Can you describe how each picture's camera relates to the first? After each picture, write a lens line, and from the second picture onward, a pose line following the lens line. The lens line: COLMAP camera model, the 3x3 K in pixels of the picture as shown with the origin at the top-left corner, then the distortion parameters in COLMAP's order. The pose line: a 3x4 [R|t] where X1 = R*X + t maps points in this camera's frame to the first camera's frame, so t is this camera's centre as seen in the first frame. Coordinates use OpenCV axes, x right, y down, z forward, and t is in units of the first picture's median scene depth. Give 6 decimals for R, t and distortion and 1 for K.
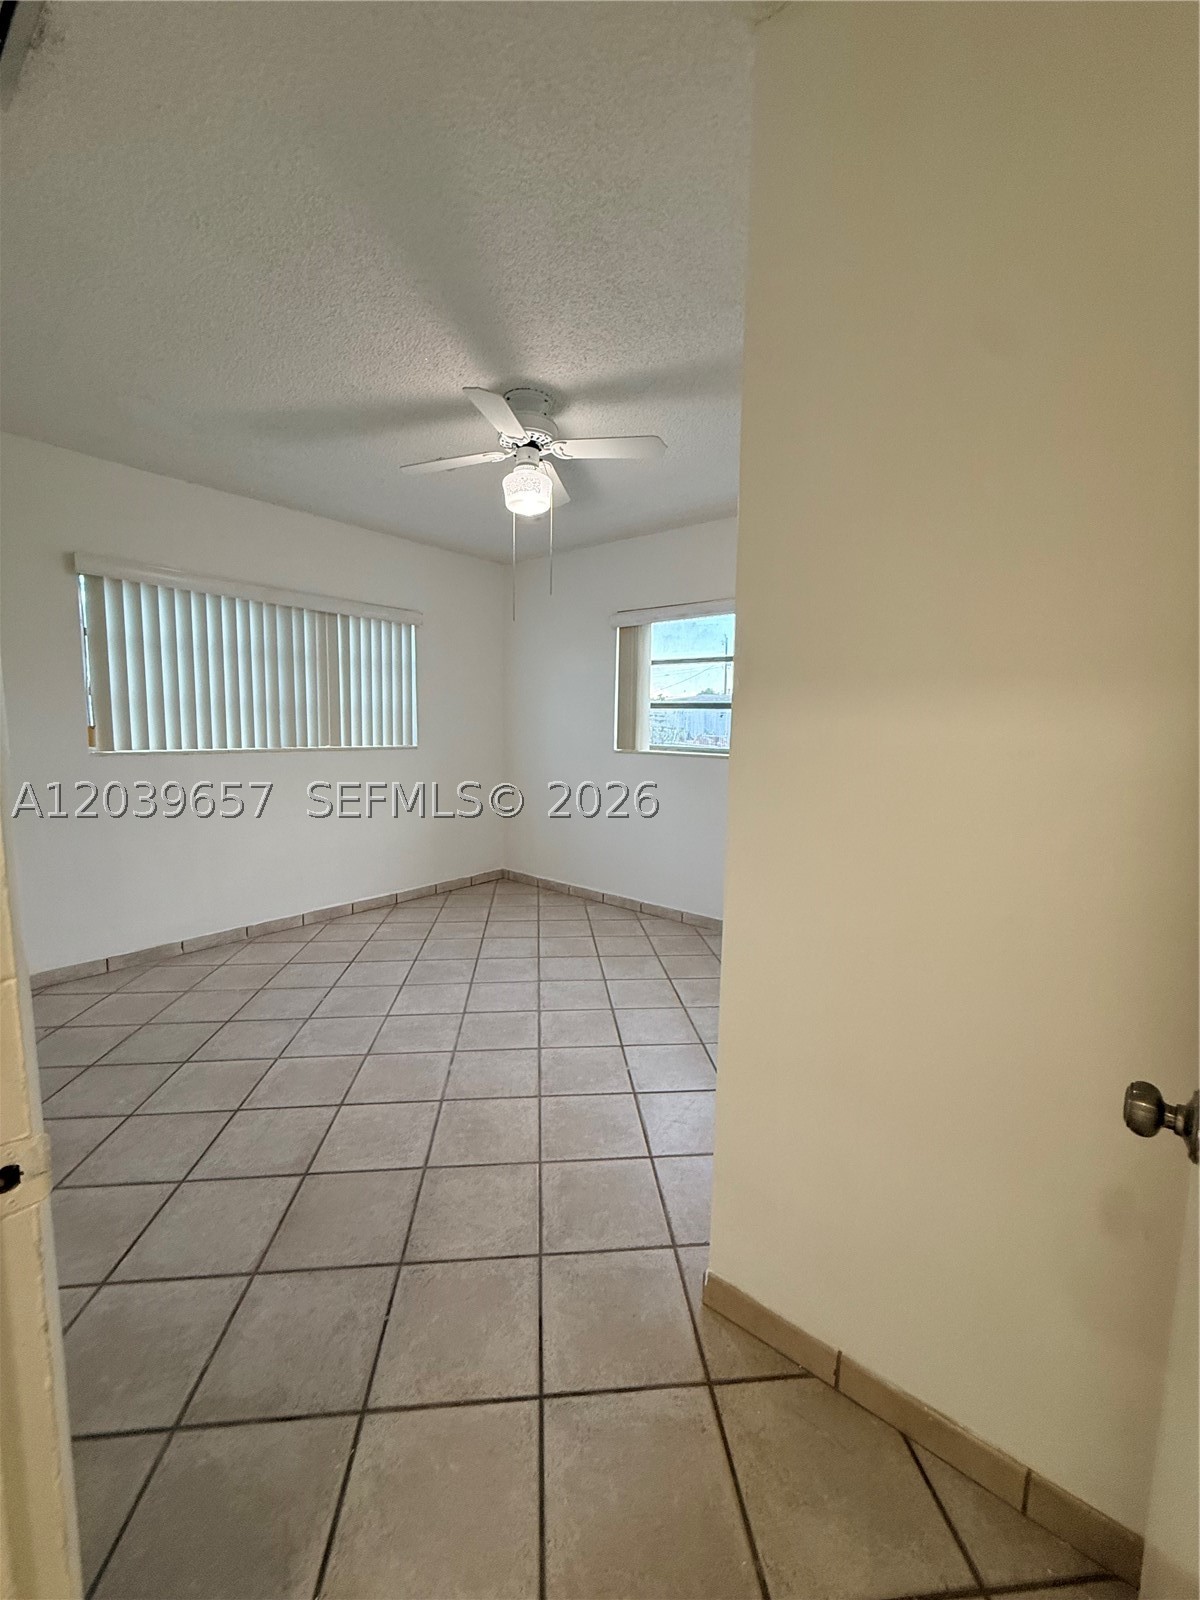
lens RADIAL K [[644.8, 0, 597.9], [0, 644.8, 796.9], [0, 0, 1]] dist [0.000194, -0.000025]
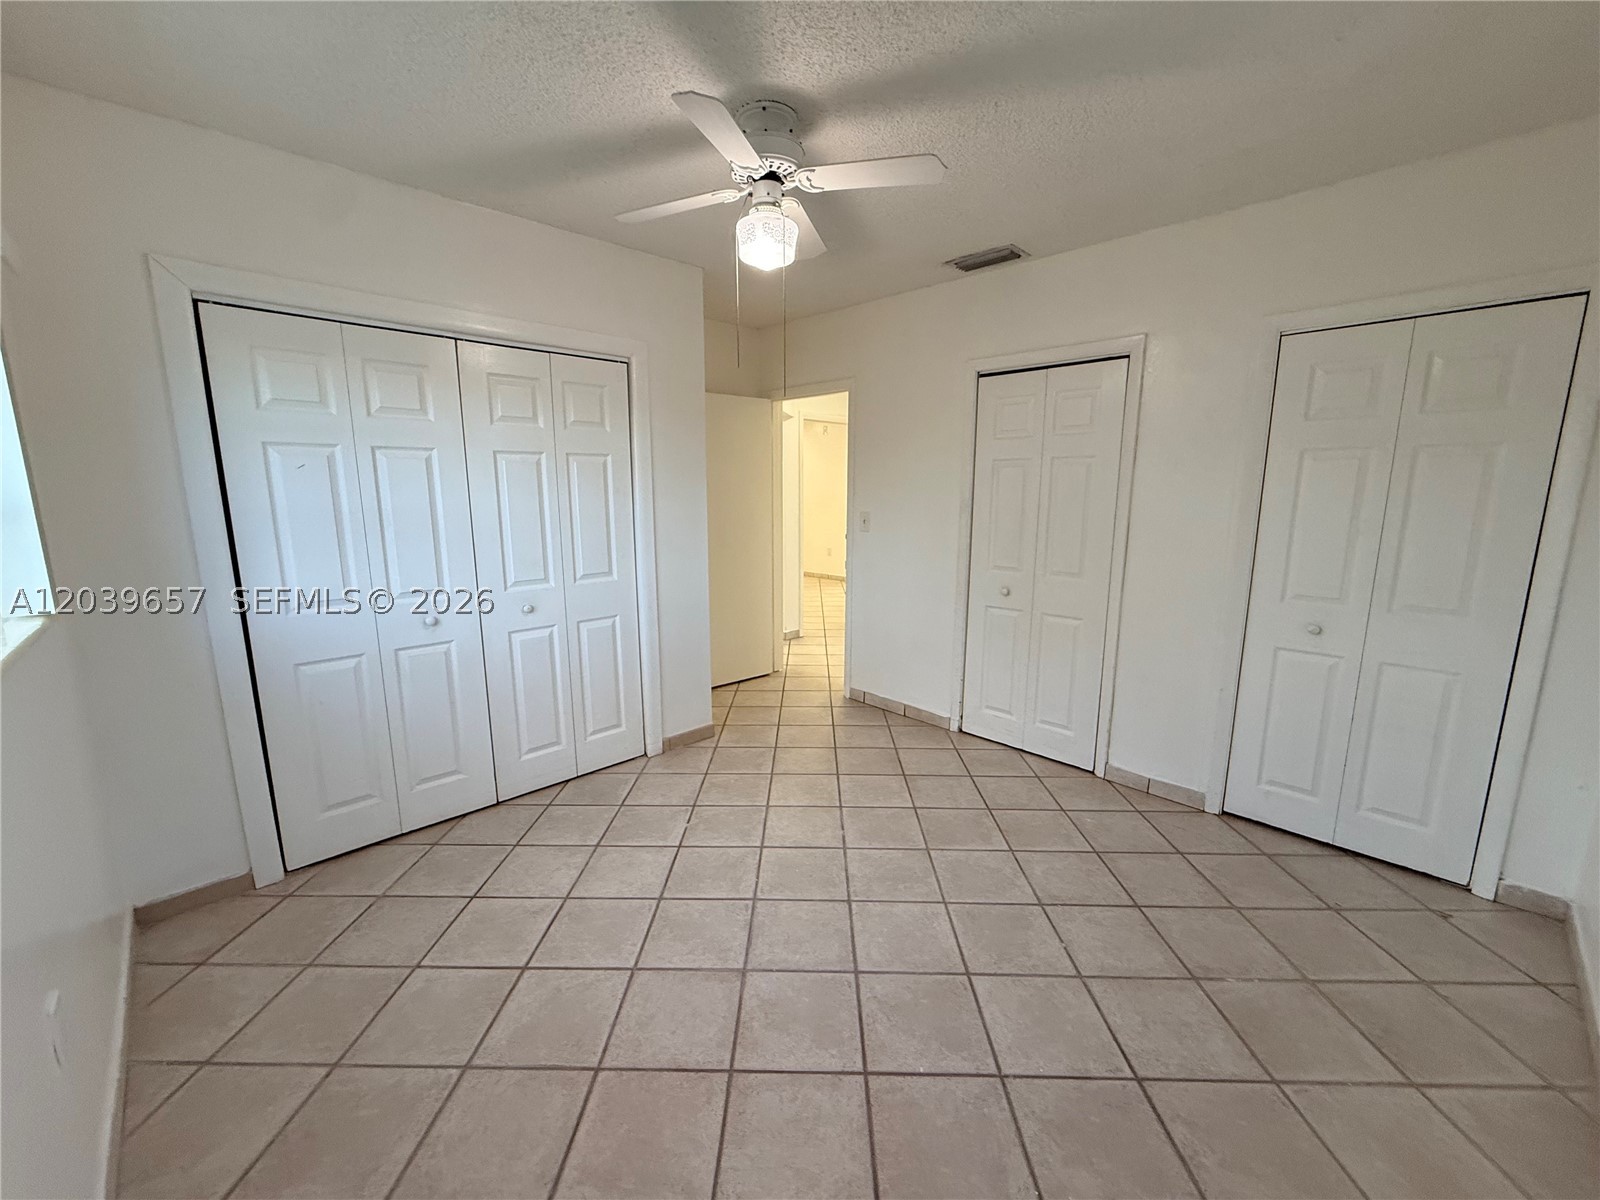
lens RADIAL K [[644.8, 0, 801.4], [0, 644.8, 601.2], [0, 0, 1]] dist [0.000194, -0.000025]
pose [[-0.994374, -0.032731, 0.100745, -0.378066], [-0.002231, 0.957327, 0.288999, -0.425292], [-0.105905, 0.287149, -0.952014, 2.883775]]
